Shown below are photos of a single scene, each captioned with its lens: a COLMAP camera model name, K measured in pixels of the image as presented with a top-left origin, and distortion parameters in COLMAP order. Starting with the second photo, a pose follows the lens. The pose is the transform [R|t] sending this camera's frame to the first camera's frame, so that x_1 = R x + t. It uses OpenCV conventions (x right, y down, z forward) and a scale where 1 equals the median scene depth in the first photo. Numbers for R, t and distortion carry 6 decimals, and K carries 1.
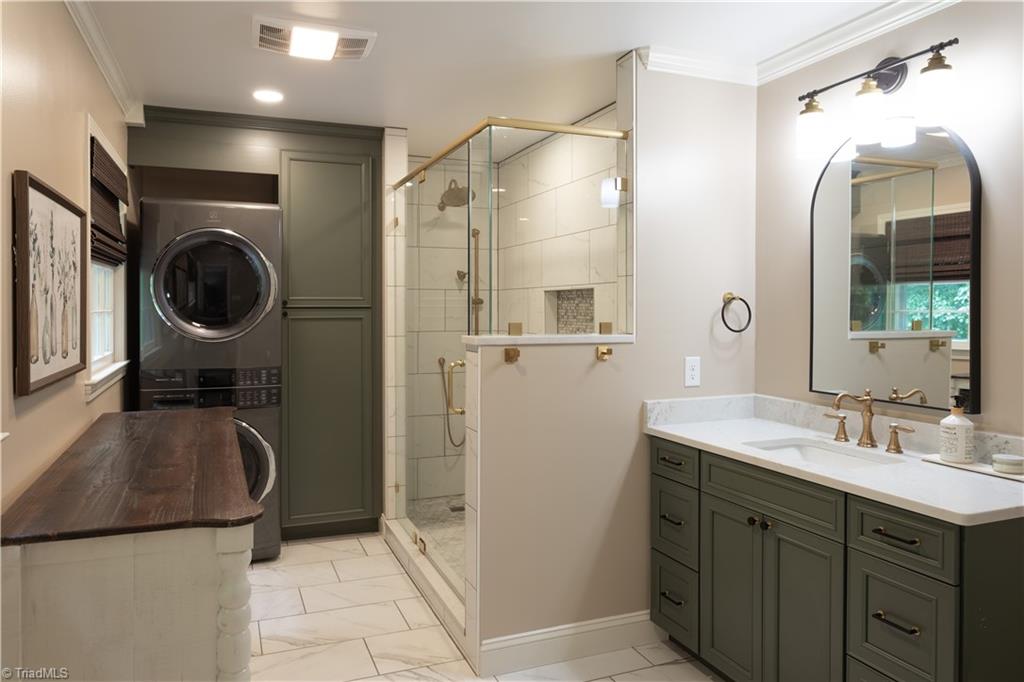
lens RADIAL K [[683.6, 0, 480.4], [0, 683.6, 324.2], [0, 0, 1]] dist [-0.003745, -0.000733]
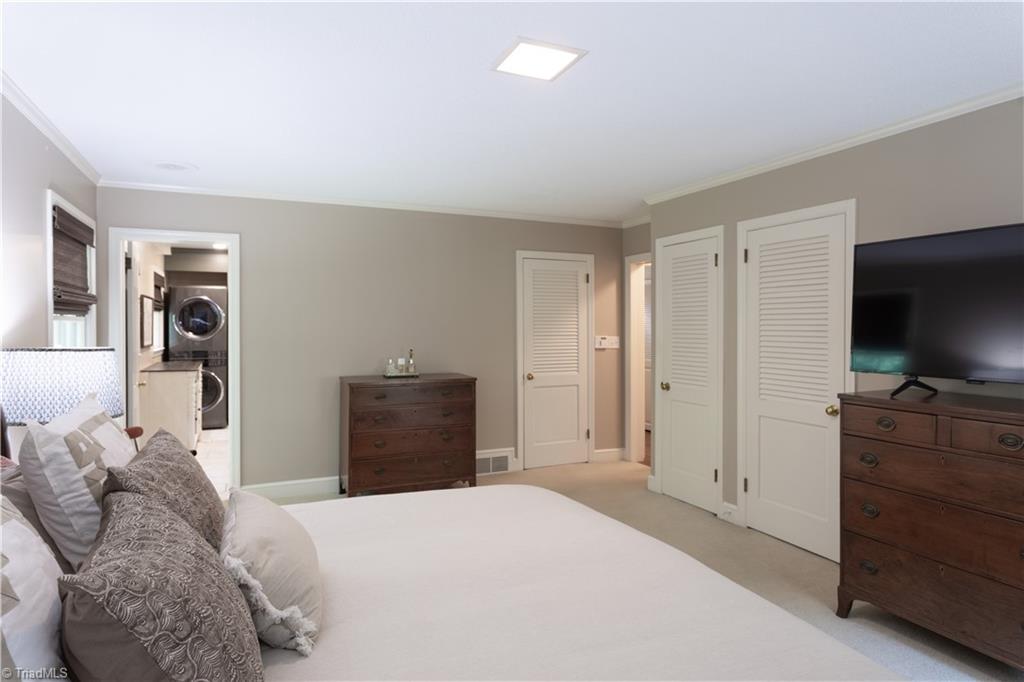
lens RADIAL K [[605.5, 0, 512.0], [0, 605.5, 341.0], [0, 0, 1]] dist [-0.000701, 0.000057]
pose [[0.998031, 0.001948, 0.062697, 0.650024], [-0.001726, 0.999992, -0.003580, 0.033411], [-0.062704, 0.003465, 0.998026, -1.362334]]
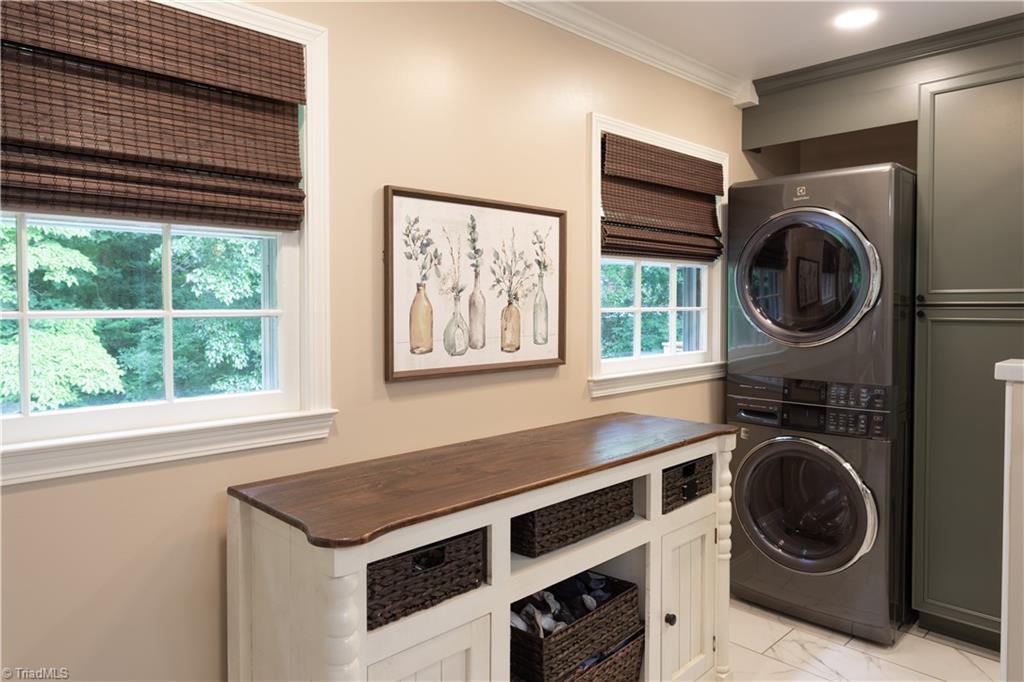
lens RADIAL K [[683.6, 0, 480.4], [0, 683.6, 324.2], [0, 0, 1]] dist [-0.003745, -0.000733]
pose [[0.387406, 0.027510, -0.921499, 0.213619], [-0.023294, 0.999528, 0.020047, -0.008628], [0.921615, 0.013699, 0.387864, 0.330758]]
